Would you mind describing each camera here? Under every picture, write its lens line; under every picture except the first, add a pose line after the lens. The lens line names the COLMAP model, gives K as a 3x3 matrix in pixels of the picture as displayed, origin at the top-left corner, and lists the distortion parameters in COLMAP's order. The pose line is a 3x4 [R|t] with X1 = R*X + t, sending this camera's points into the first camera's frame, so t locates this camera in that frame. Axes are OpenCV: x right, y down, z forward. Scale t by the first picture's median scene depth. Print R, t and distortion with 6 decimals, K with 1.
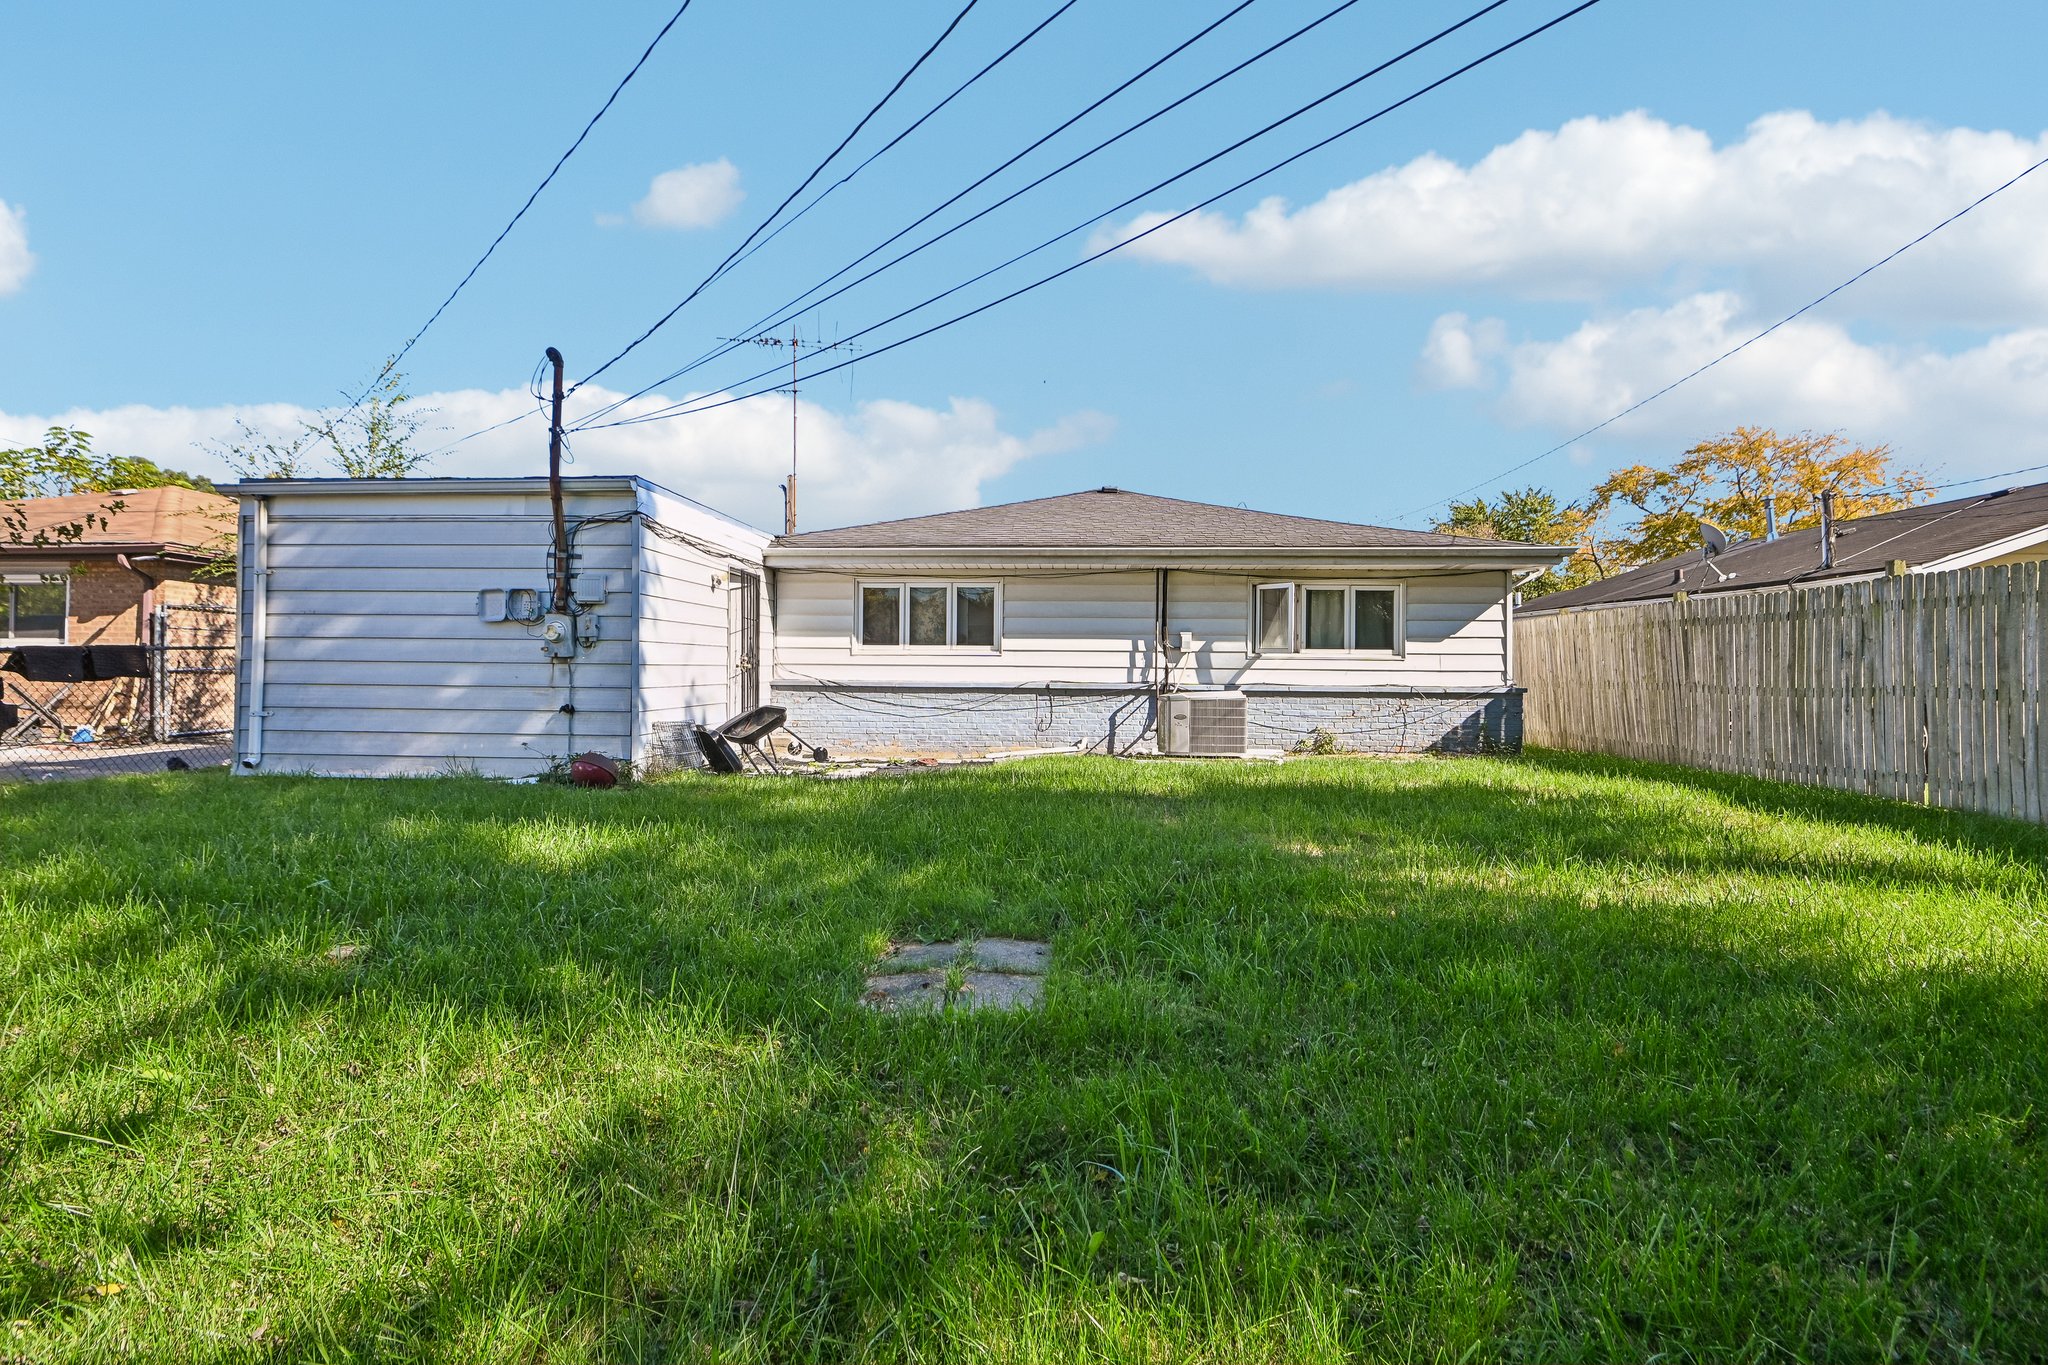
lens RADIAL K [[925.5, 0, 1028.3], [0, 925.5, 660.8], [0, 0, 1]] dist [-0.003602, -0.001406]
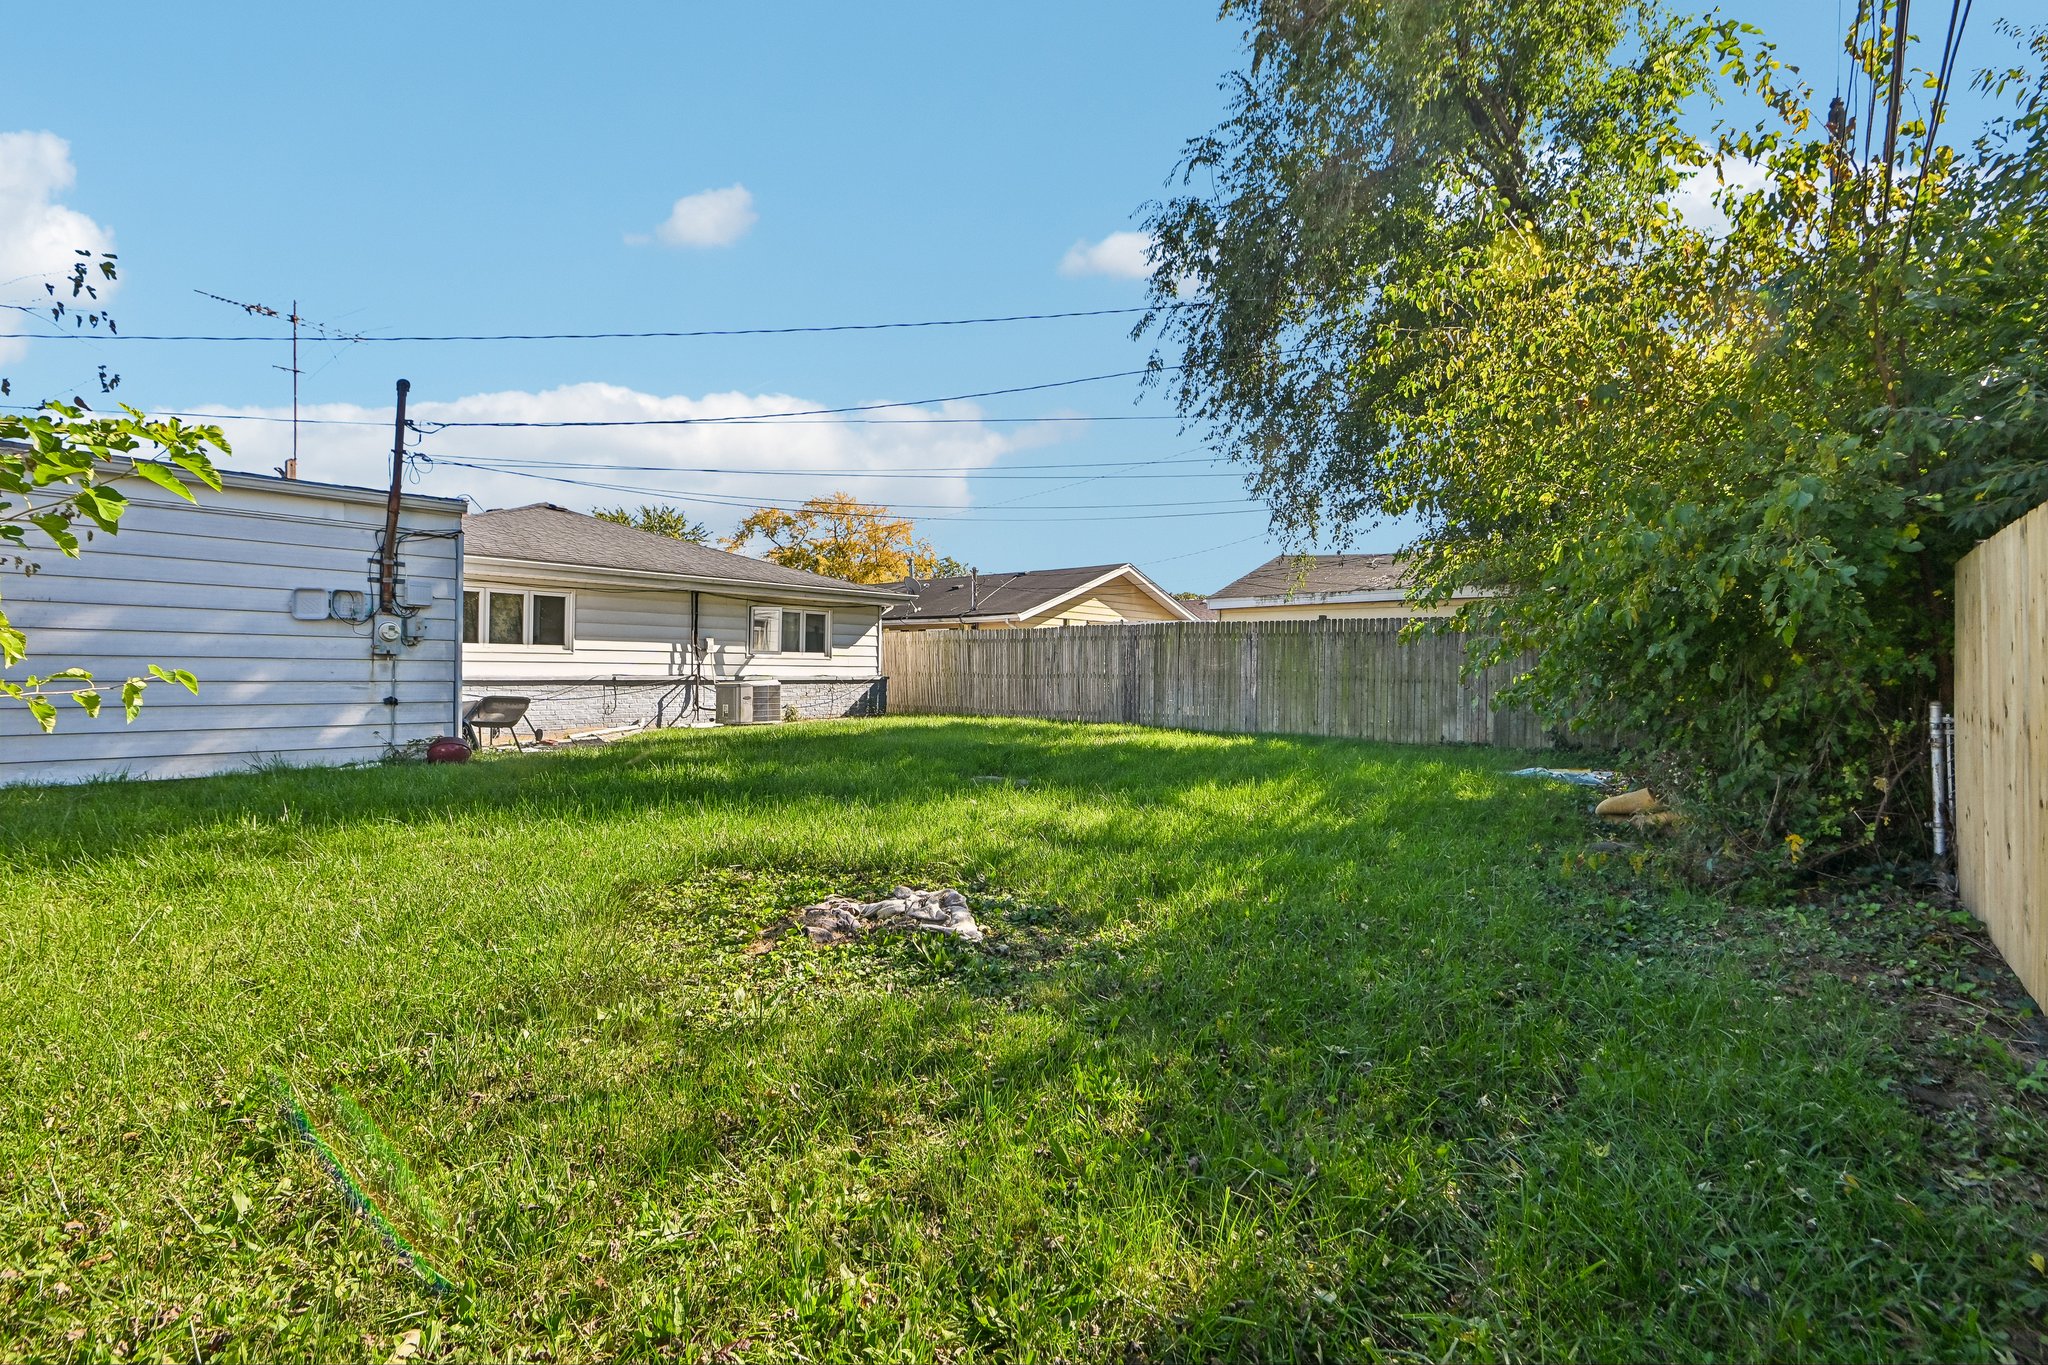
lens RADIAL K [[925.5, 0, 1014.8], [0, 925.5, 682.4], [0, 0, 1]] dist [-0.003602, -0.001406]
pose [[0.594506, -0.013811, 0.803973, -0.675253], [-0.009487, 0.999662, 0.024188, -0.002986], [-0.804035, -0.022007, 0.594174, -0.187301]]
